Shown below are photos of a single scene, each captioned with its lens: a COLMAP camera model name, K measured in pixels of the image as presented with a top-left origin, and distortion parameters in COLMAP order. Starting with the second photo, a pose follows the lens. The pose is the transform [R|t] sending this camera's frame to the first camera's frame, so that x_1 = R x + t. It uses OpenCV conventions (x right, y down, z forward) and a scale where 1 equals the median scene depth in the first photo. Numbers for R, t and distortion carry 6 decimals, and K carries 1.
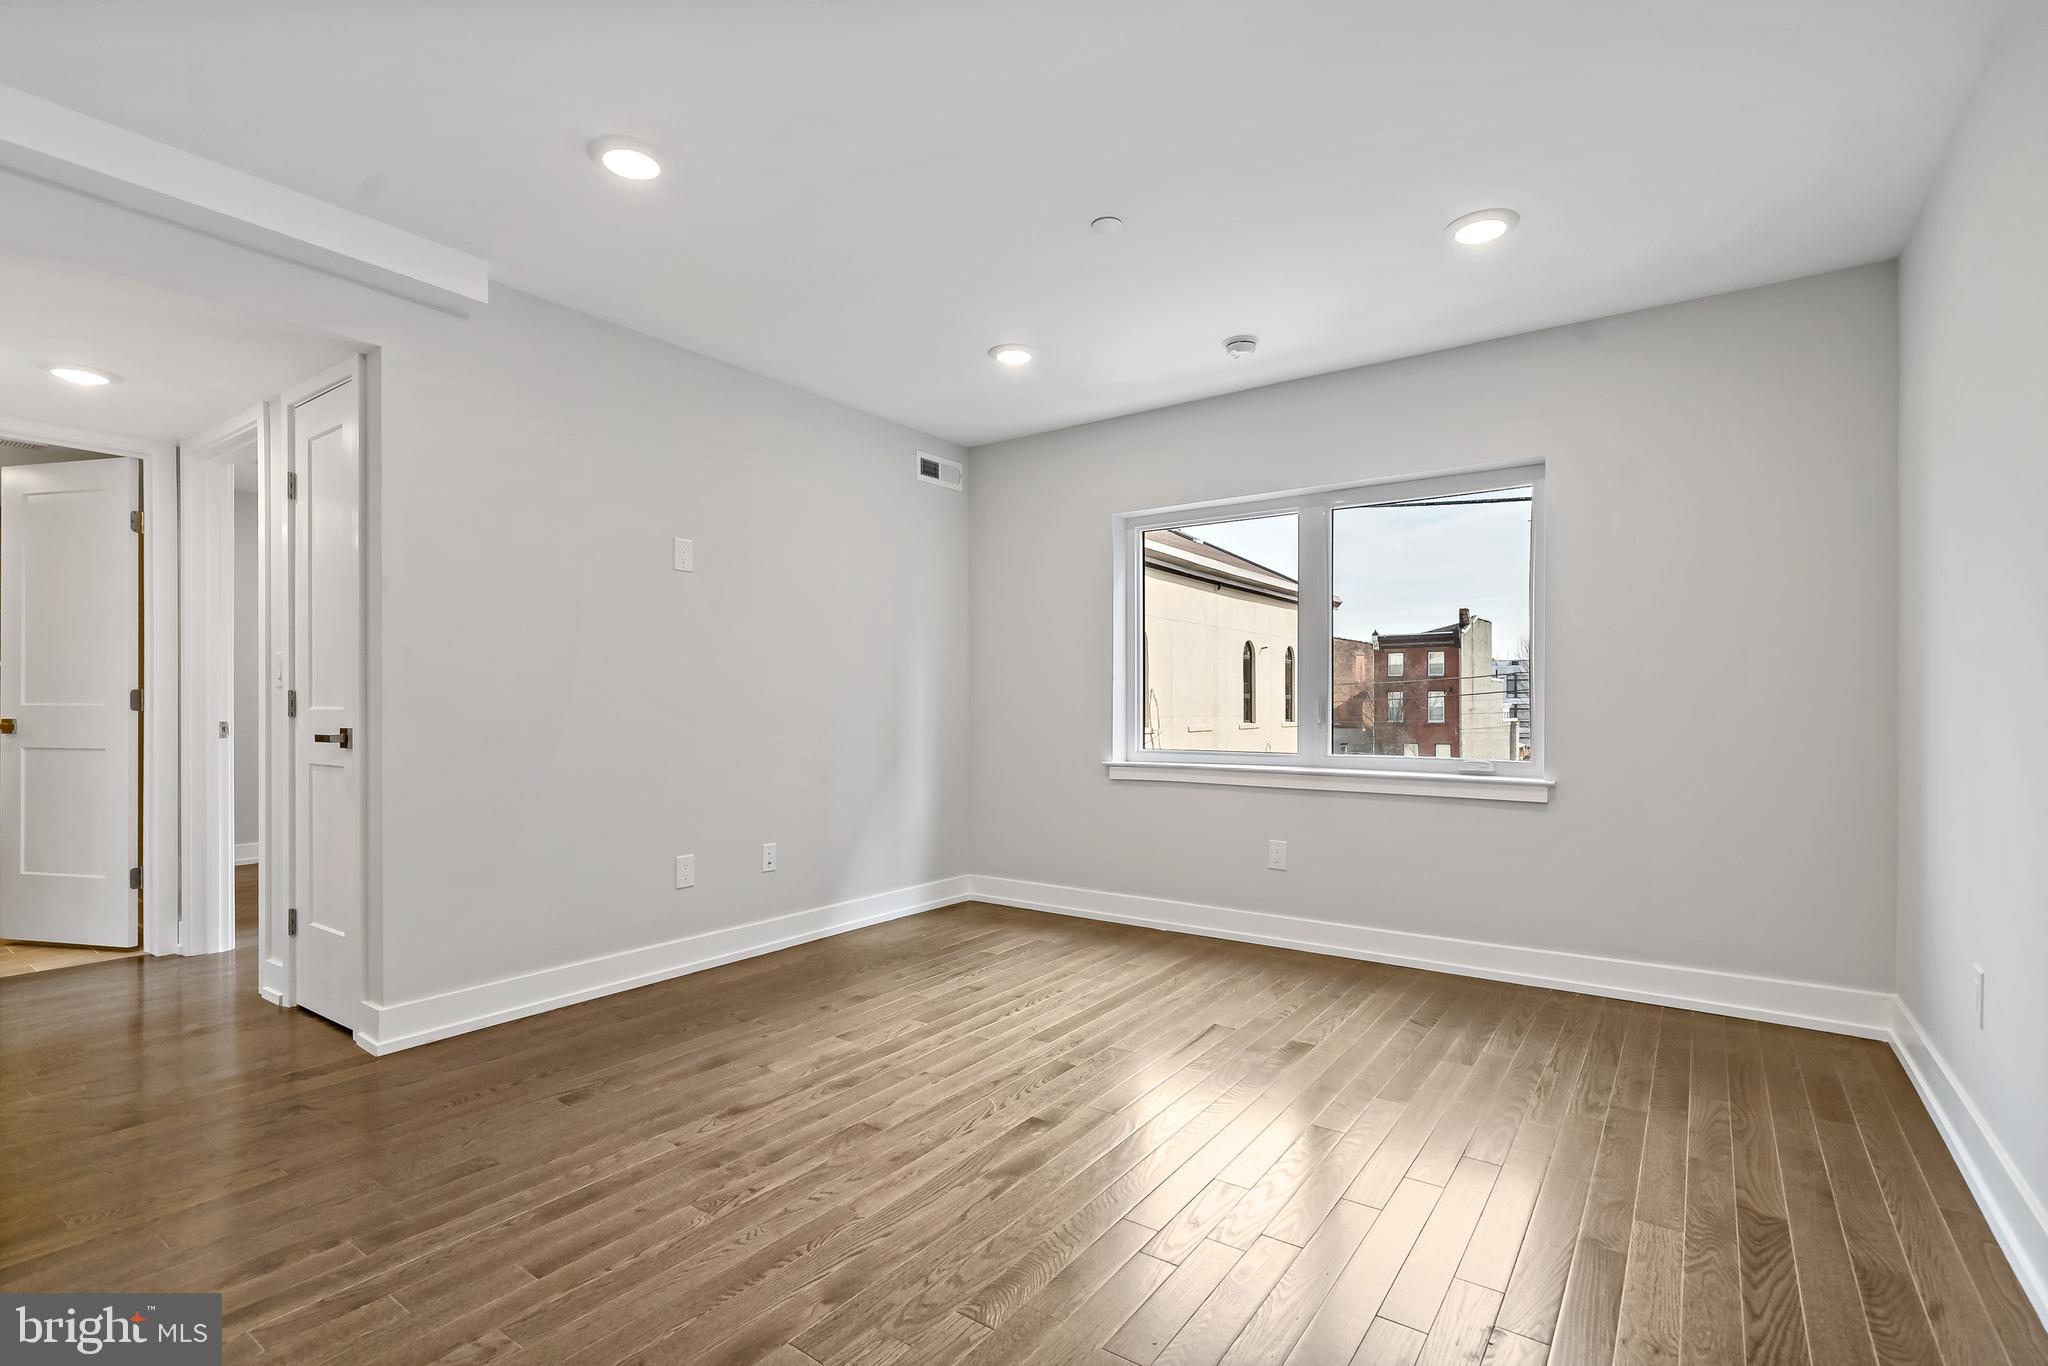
lens RADIAL K [[900.7, 0, 1023.4], [0, 900.7, 706.5], [0, 0, 1]] dist [-0.000754, -0.000088]
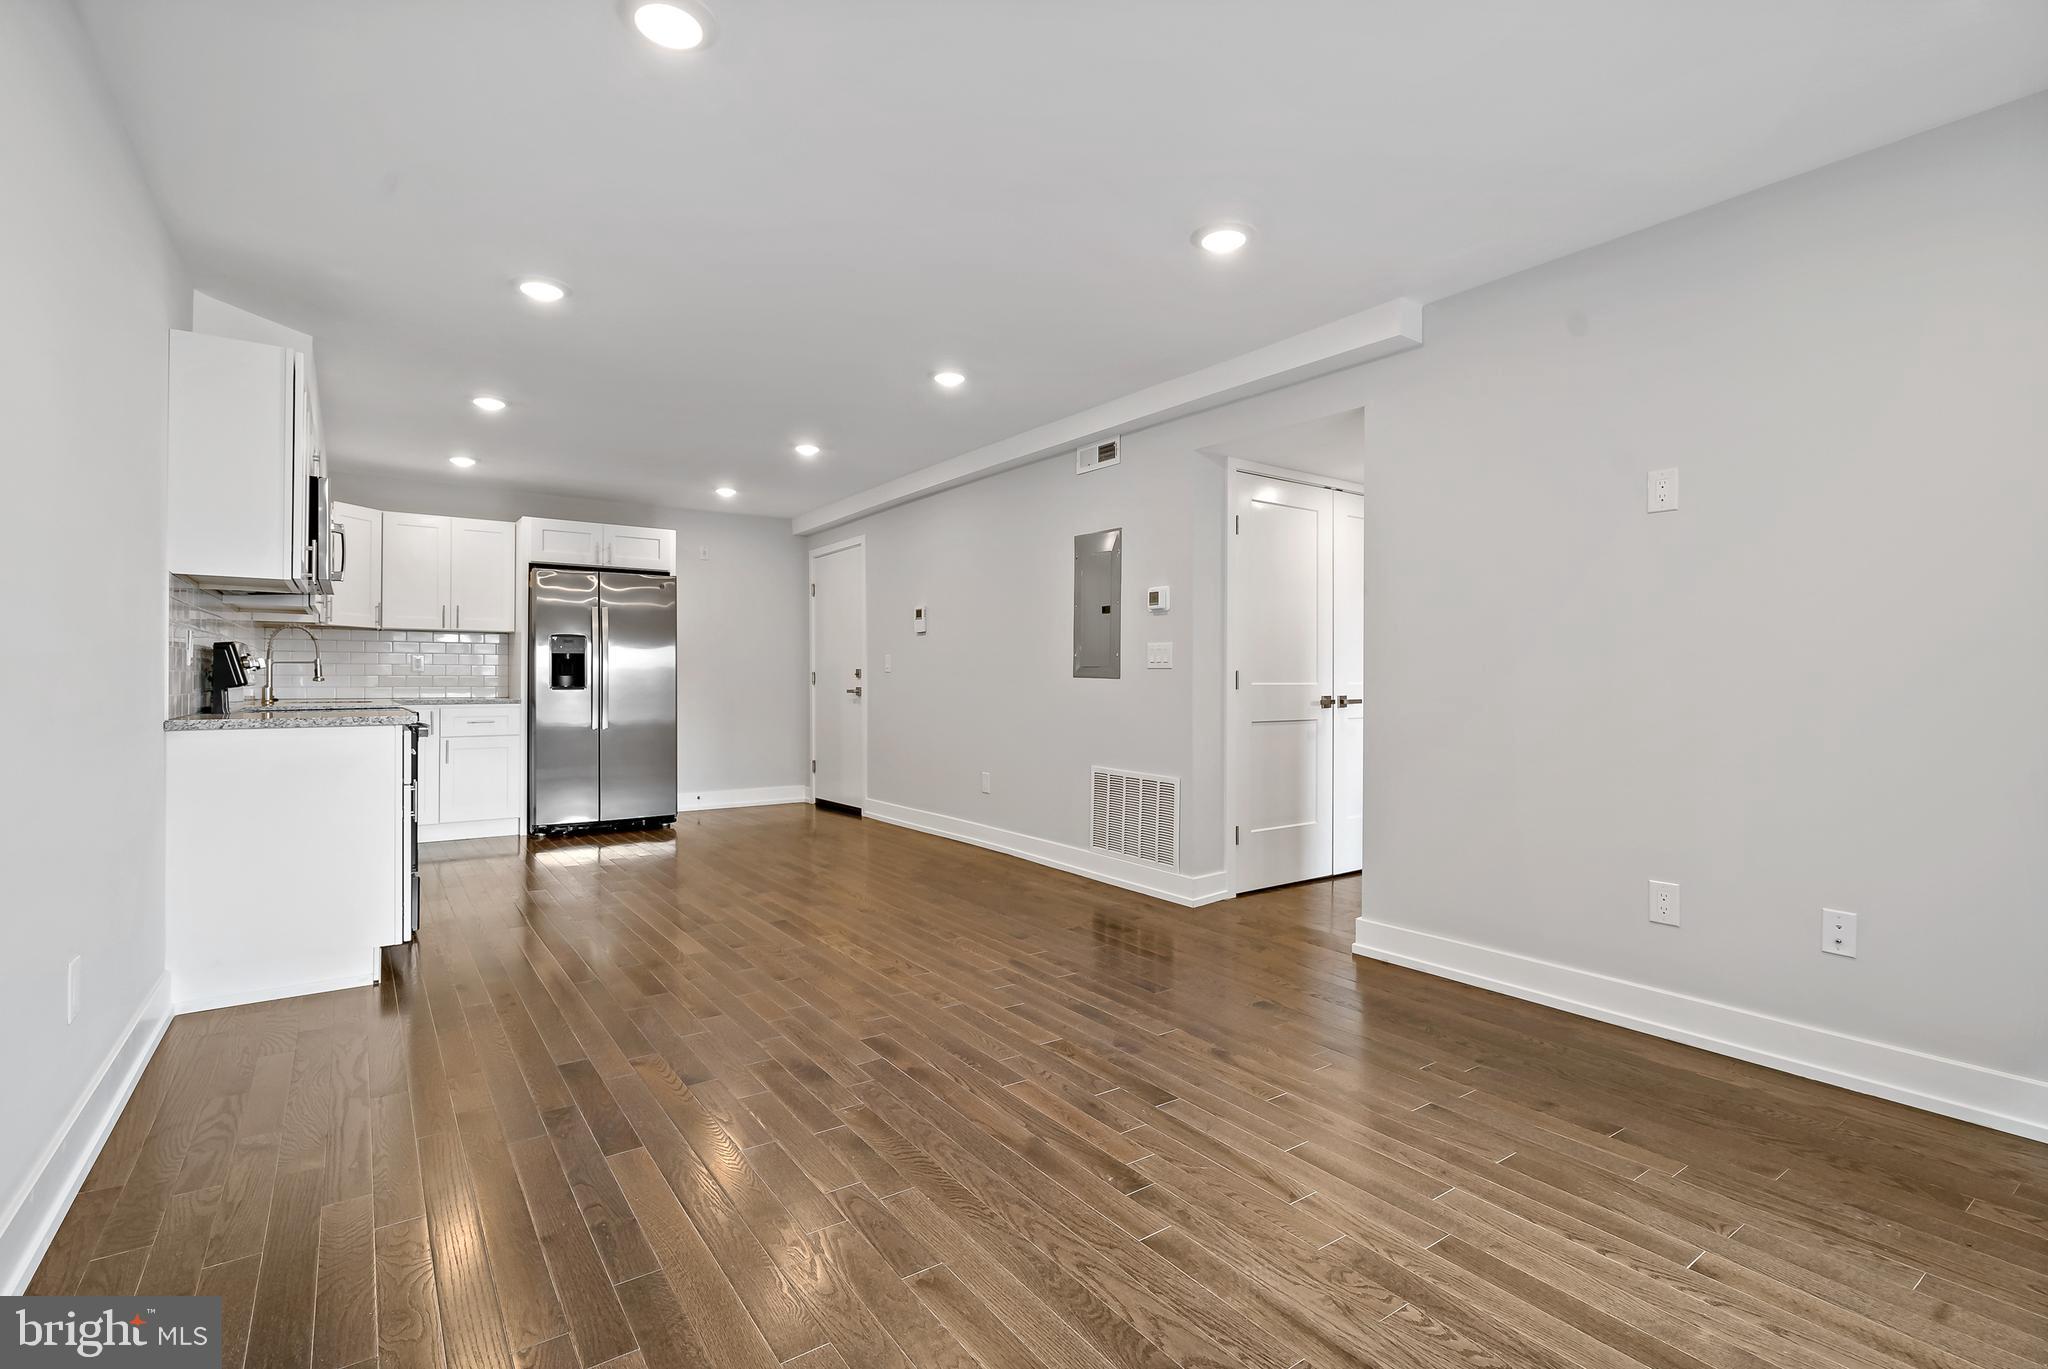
lens RADIAL K [[920.9, 0, 1024.0], [0, 920.9, 684.5], [0, 0, 1]] dist [-0.000160, -0.000357]
pose [[-0.289043, 0.003244, -0.957311, 0.883160], [-0.006292, 0.999966, 0.005288, -0.006513], [0.957295, 0.007551, -0.289013, 1.167792]]
